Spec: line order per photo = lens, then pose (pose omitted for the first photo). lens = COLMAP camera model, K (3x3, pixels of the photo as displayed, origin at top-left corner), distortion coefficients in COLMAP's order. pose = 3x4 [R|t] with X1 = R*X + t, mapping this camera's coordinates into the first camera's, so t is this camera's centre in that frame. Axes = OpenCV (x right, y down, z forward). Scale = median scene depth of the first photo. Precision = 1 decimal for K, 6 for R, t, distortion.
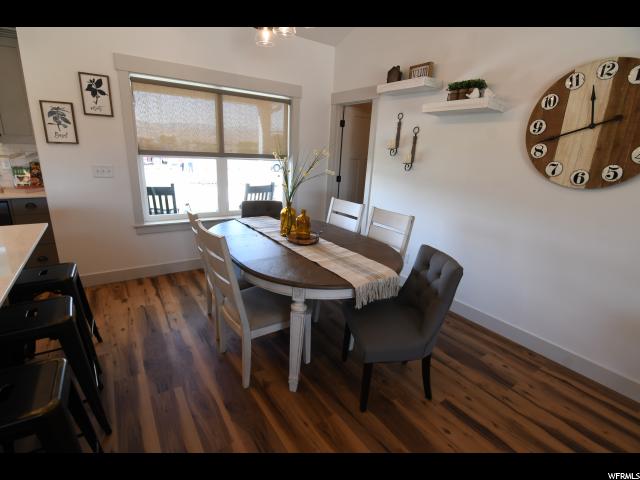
lens RADIAL K [[308.7, 0, 323.8], [0, 308.7, 243.8], [0, 0, 1]] dist [-0.010825, -0.007983]
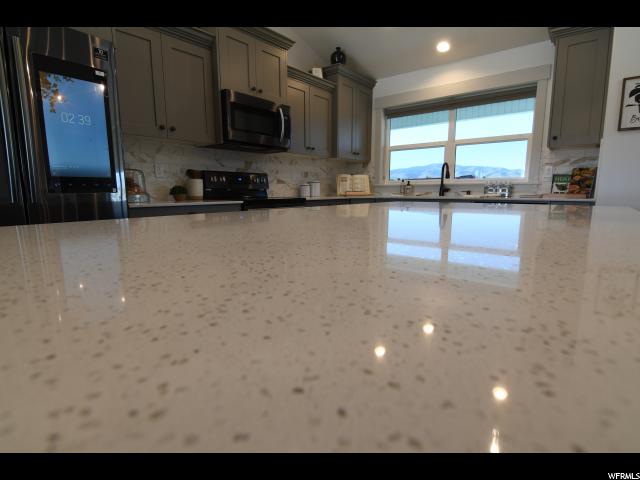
lens RADIAL K [[327.4, 0, 320.5], [0, 327.4, 245.5], [0, 0, 1]] dist [-0.017213, -0.003634]
pose [[0.269798, 0.108627, -0.956770, -0.268706], [-0.259678, 0.965011, 0.036337, 0.134283], [0.927241, 0.238649, 0.288566, 0.089769]]
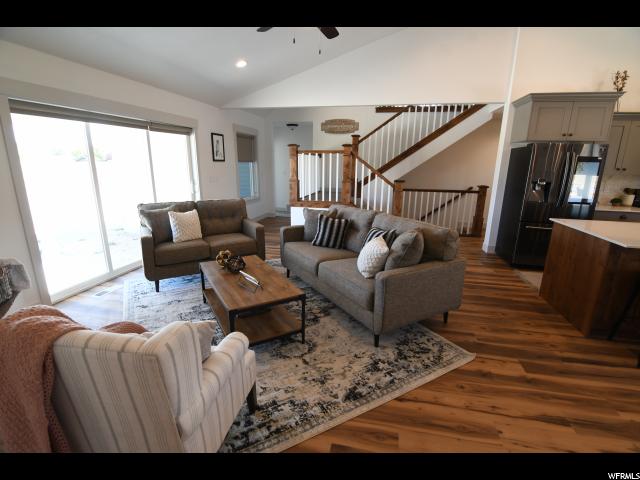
lens RADIAL K [[308.7, 0, 322.6], [0, 308.7, 243.8], [0, 0, 1]] dist [-0.010825, -0.007983]
pose [[-0.729539, 0.110566, -0.674943, 0.982928], [-0.248124, 0.876829, 0.411832, 0.043020], [0.637344, 0.467917, -0.612246, 0.037295]]
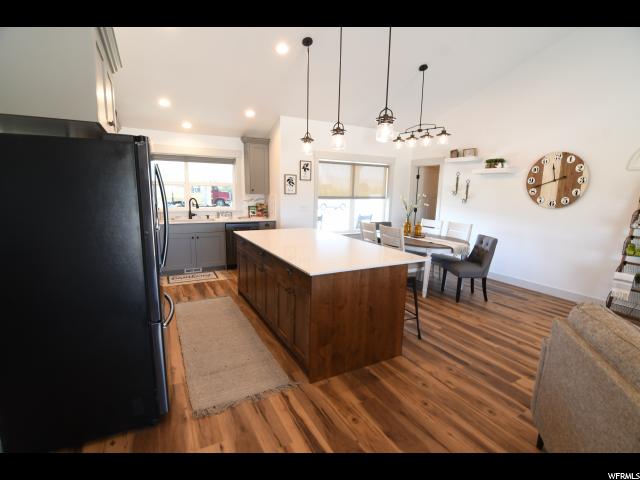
lens RADIAL K [[308.7, 0, 324.0], [0, 308.7, 243.4], [0, 0, 1]] dist [-0.010825, -0.007983]
pose [[0.994175, -0.012638, -0.107031, -0.414768], [-0.000757, 0.992258, -0.124188, 0.257046], [0.107772, 0.123546, 0.986469, -0.979586]]
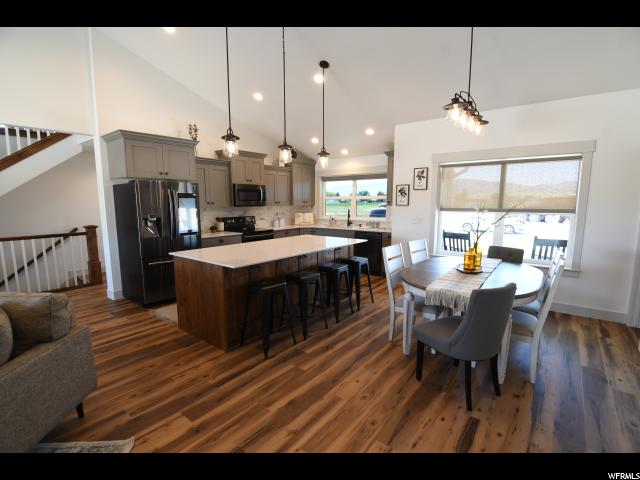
lens RADIAL K [[308.7, 0, 322.8], [0, 308.7, 243.8], [0, 0, 1]] dist [-0.010825, -0.007983]
pose [[0.296759, 0.078579, -0.951714, 0.860226], [-0.257949, 0.966158, -0.000661, 0.034539], [0.919454, 0.245690, 0.306986, 0.001535]]
